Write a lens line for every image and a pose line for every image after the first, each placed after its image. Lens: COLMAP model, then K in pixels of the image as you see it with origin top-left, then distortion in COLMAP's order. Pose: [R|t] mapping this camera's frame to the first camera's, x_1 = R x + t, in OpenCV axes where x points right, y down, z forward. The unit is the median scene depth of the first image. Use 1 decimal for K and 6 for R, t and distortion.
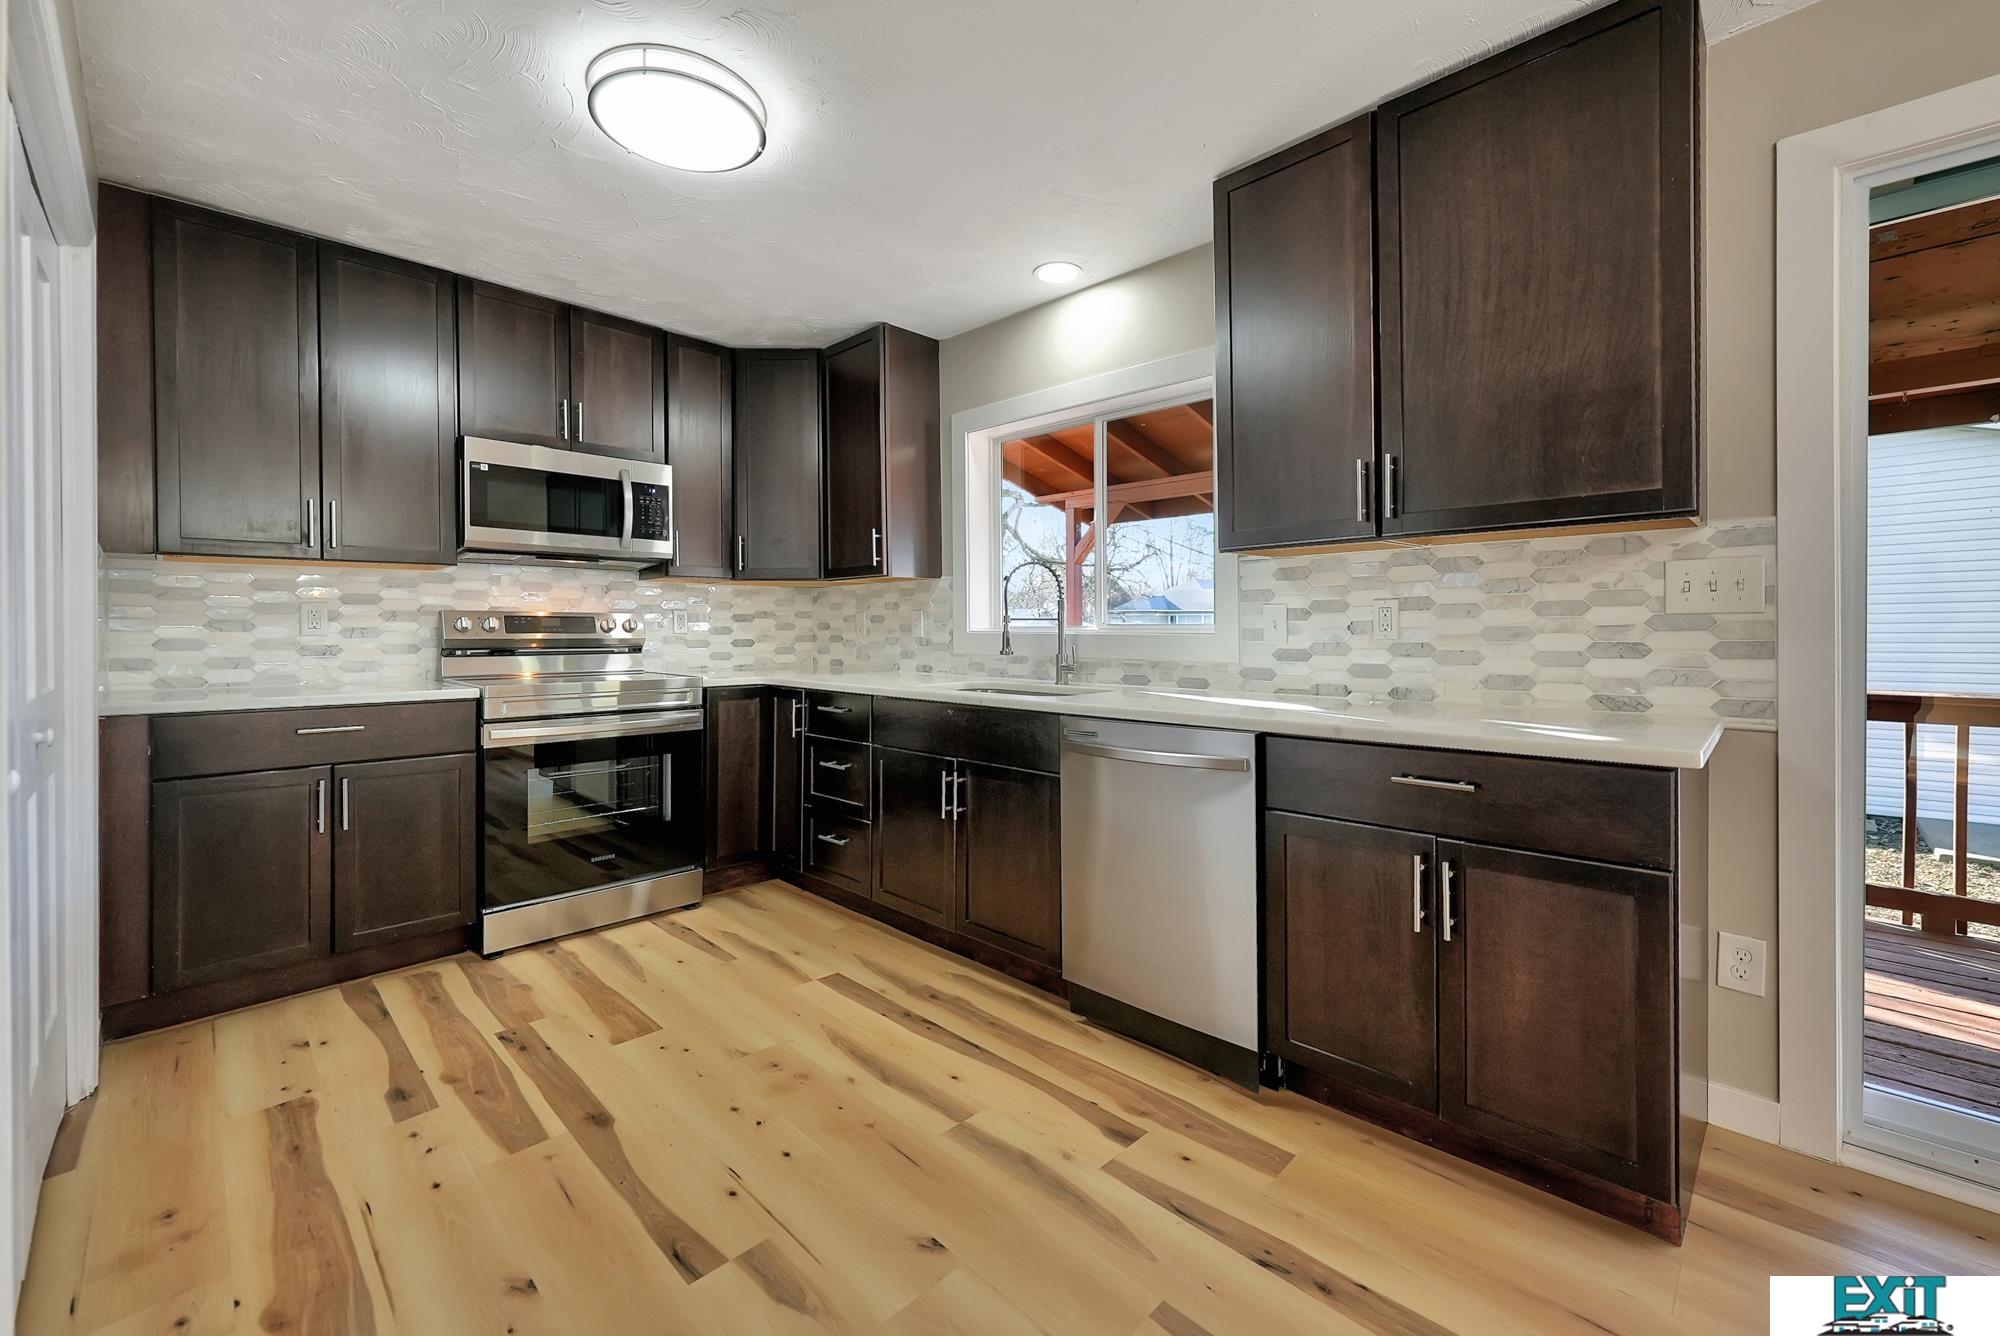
lens RADIAL K [[820.6, 0, 1027.5], [0, 820.6, 625.7], [0, 0, 1]] dist [0.004745, -0.000501]
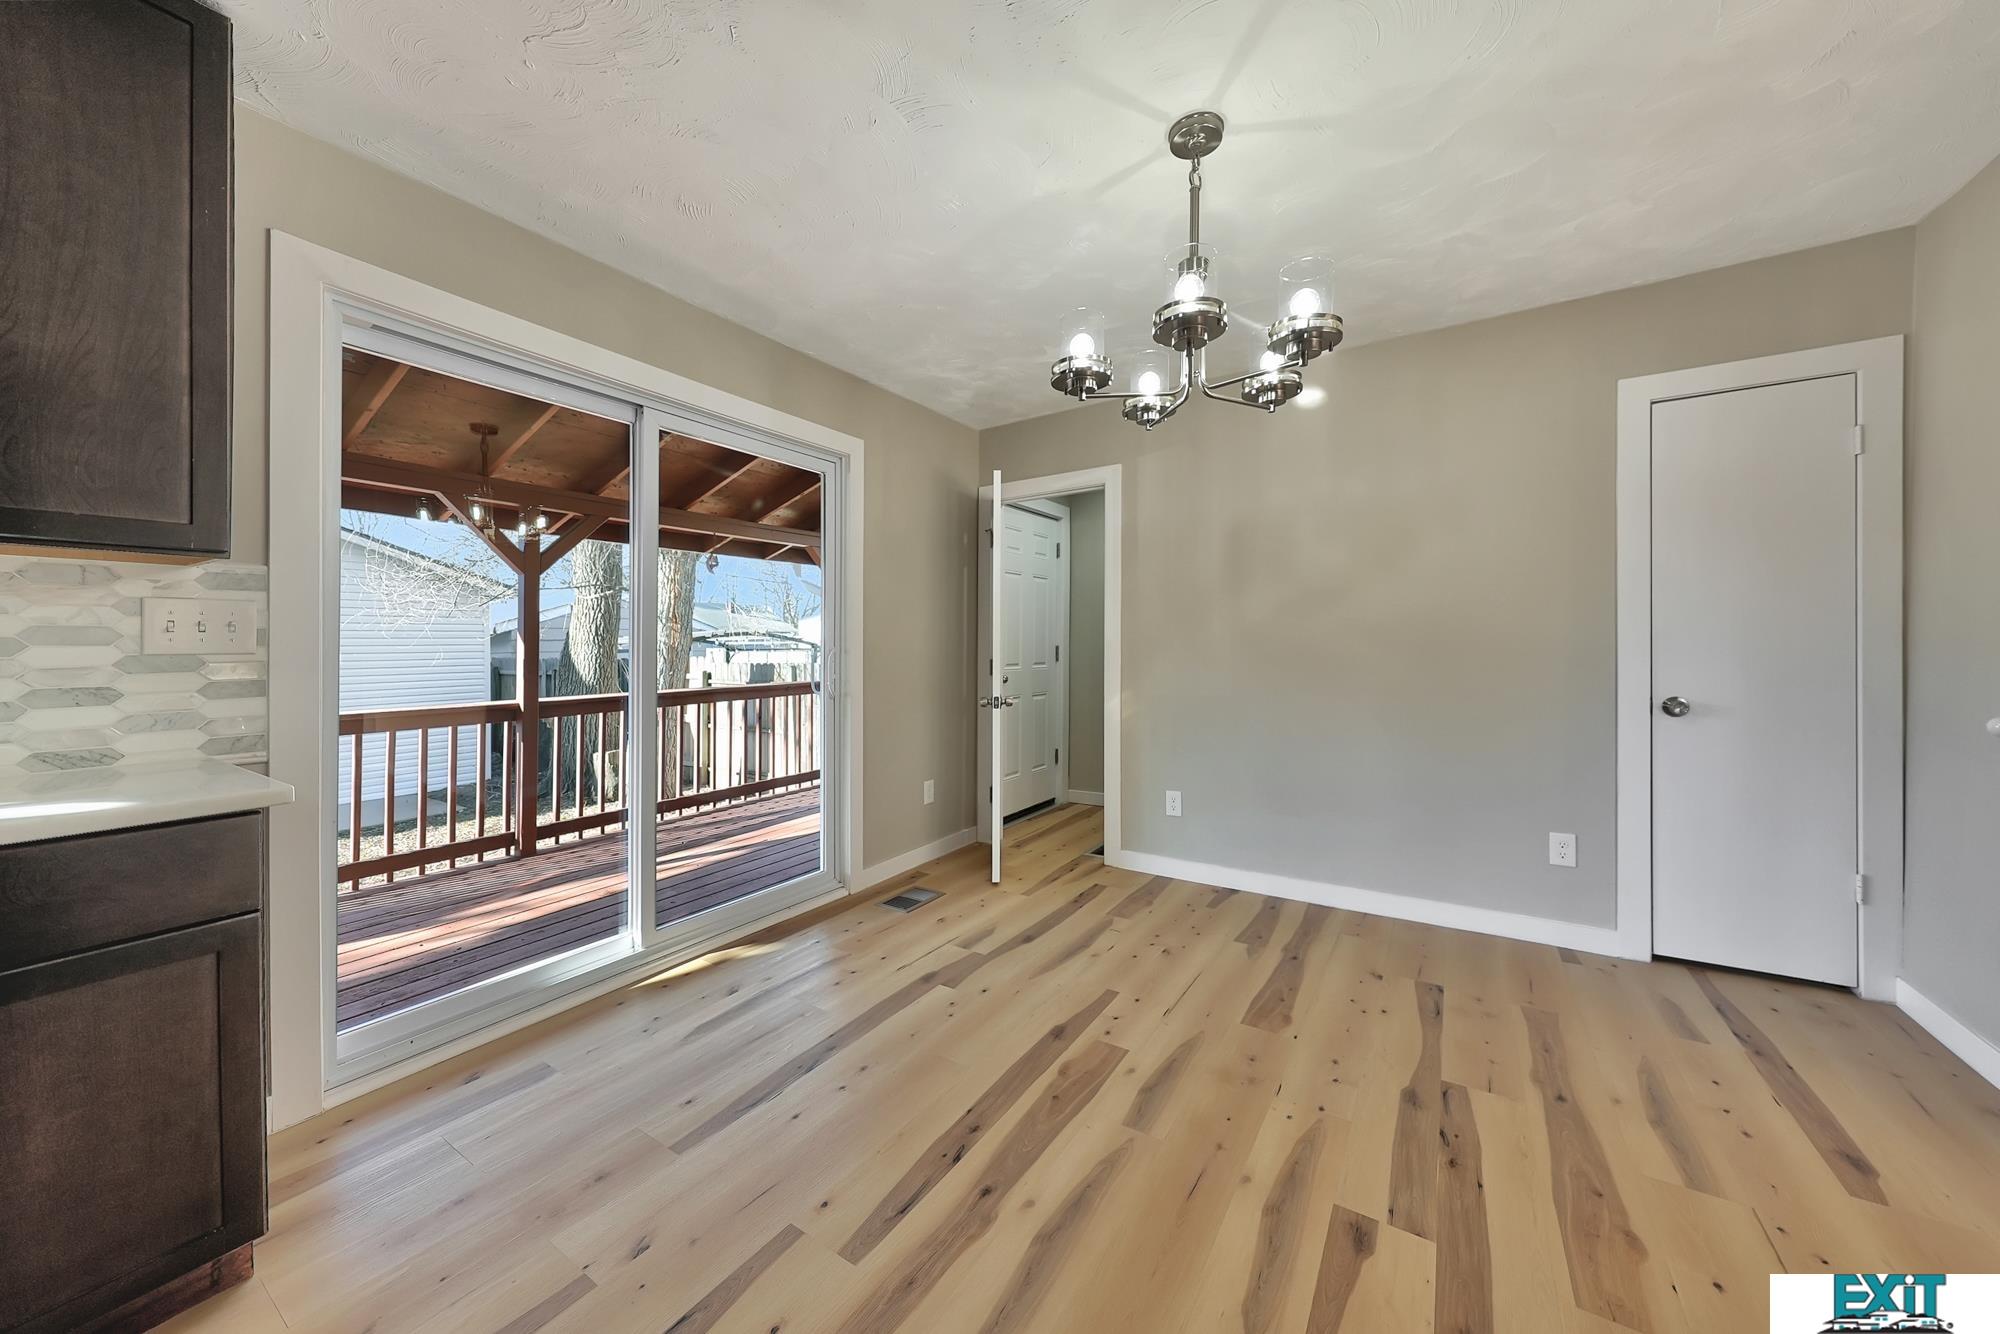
lens RADIAL K [[684.8, 0, 1003.0], [0, 684.8, 658.9], [0, 0, 1]] dist [-0.011317, -0.000101]
pose [[-0.199252, -0.011482, 0.979881, -0.134706], [0.004868, 0.999907, 0.012706, -0.012440], [-0.979936, 0.007301, -0.199177, 0.171768]]
